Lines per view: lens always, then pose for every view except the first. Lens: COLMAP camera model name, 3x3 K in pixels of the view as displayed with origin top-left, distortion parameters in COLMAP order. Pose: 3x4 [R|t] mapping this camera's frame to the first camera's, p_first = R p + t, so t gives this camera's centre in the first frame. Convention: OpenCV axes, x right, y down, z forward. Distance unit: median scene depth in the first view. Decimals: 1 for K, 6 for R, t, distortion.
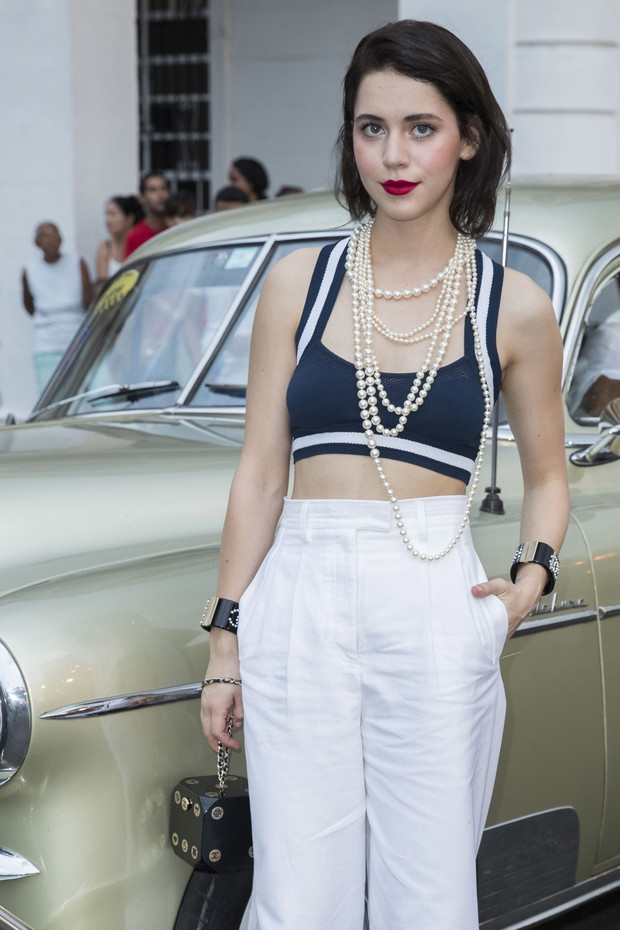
lens RADIAL K [[1256.8, 0, 310.0], [0, 1256.8, 465.0], [0, 0, 1]] dist [0.103349, -0.040010]
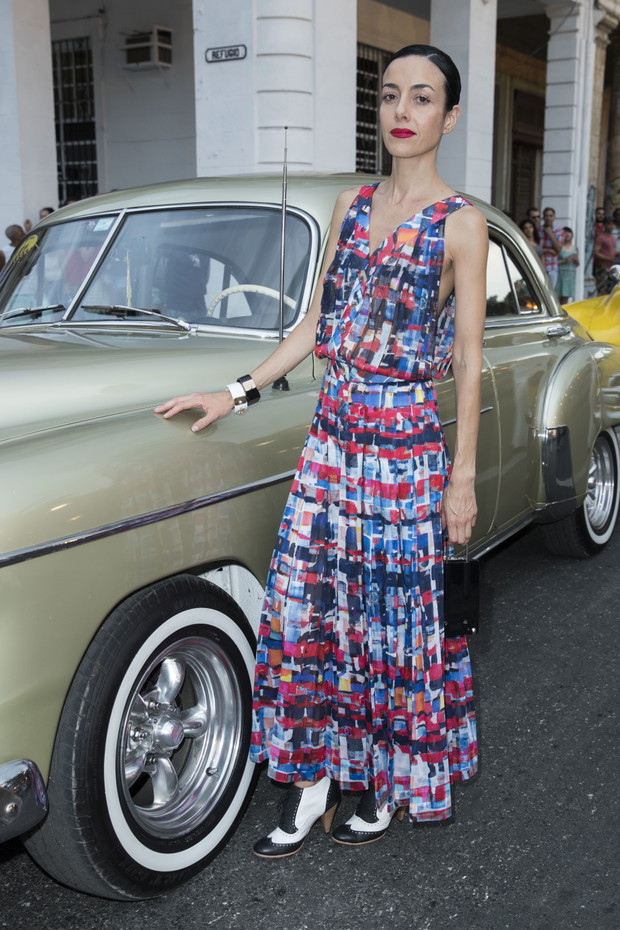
lens RADIAL K [[1076.4, 0, 310.0], [0, 1076.4, 465.0], [0, 0, 1]] dist [0.015860, -0.006288]
pose [[0.988735, -0.039021, 0.144503, -0.007656], [0.025298, 0.995097, 0.095615, 0.010304], [-0.147525, -0.090882, 0.984874, -0.386978]]
